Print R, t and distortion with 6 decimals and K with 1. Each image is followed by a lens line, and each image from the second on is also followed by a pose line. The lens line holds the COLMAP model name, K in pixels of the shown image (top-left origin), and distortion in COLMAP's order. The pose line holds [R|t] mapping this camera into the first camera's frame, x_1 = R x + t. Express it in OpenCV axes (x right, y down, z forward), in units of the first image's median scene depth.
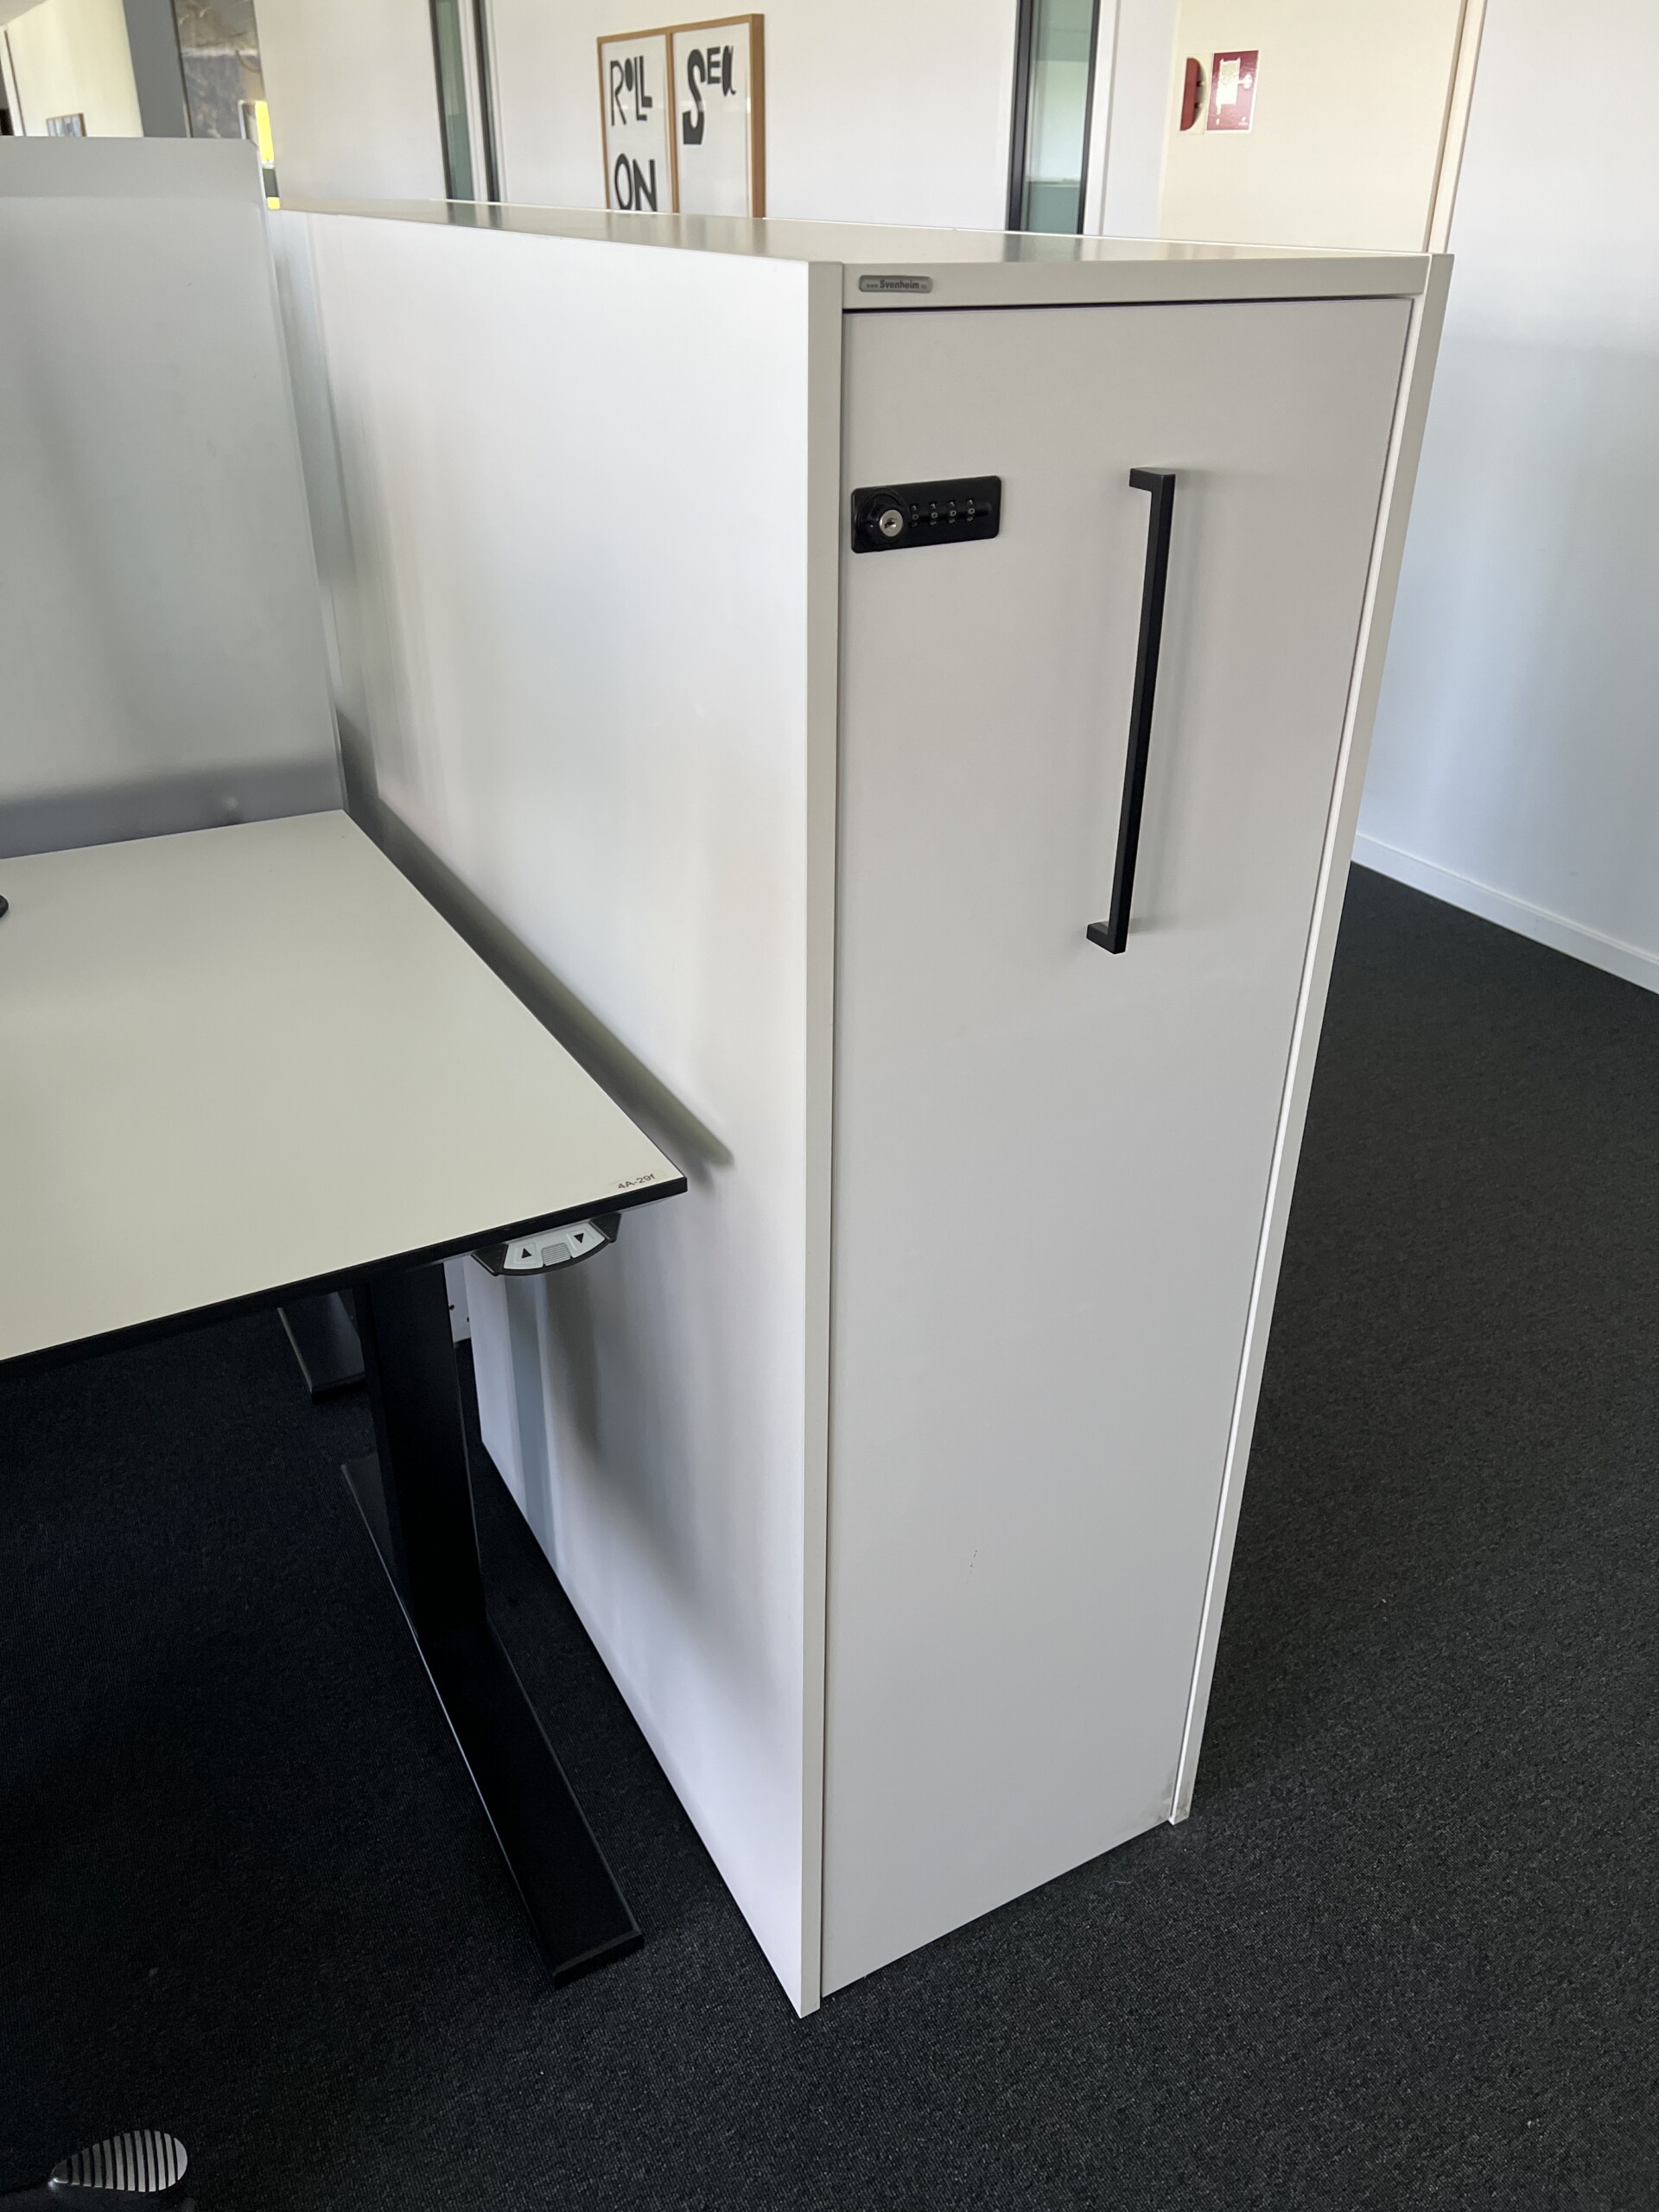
lens RADIAL K [[1663.0, 0, 829.5], [0, 1663.0, 1106.0], [0, 0, 1]] dist [-0.012860, -0.002975]
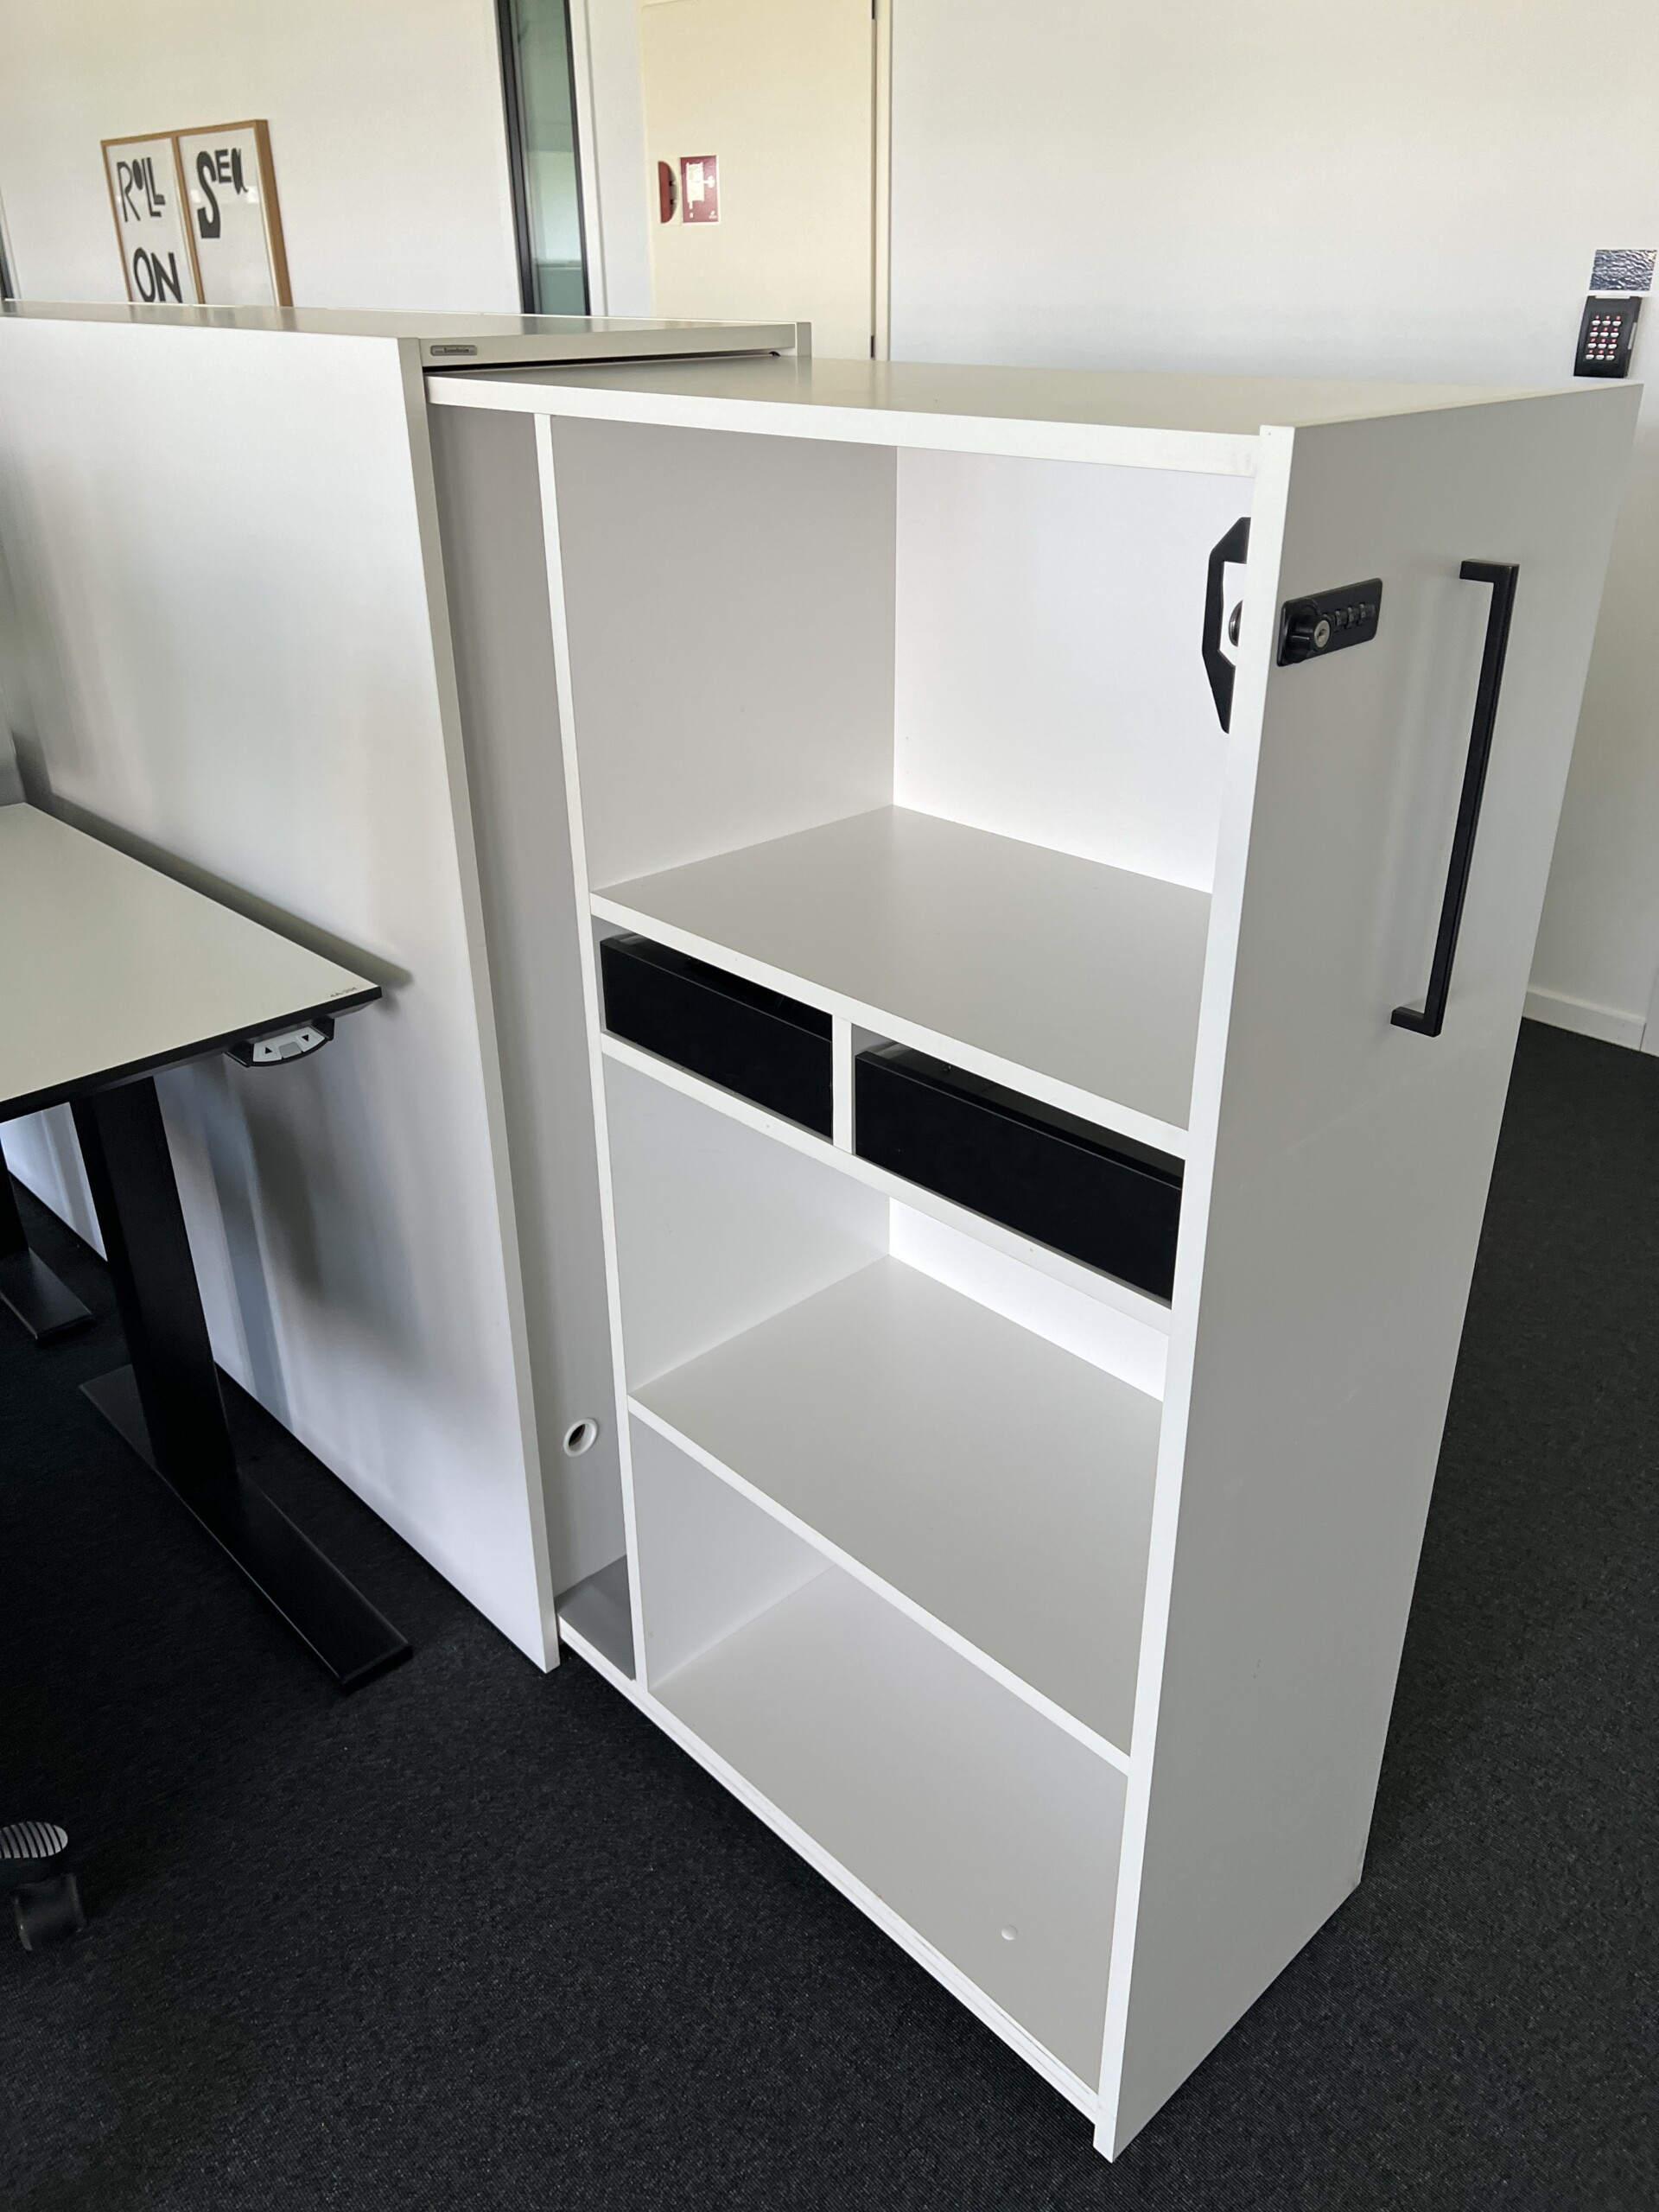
lens RADIAL K [[1657.8, 0, 829.5], [0, 1657.8, 1106.0], [0, 0, 1]] dist [0.010092, -0.009405]
pose [[0.966235, -0.130517, 0.222160, -0.011386], [0.139190, 0.989980, -0.023768, 0.059998], [-0.216831, 0.053888, 0.974721, -0.114926]]
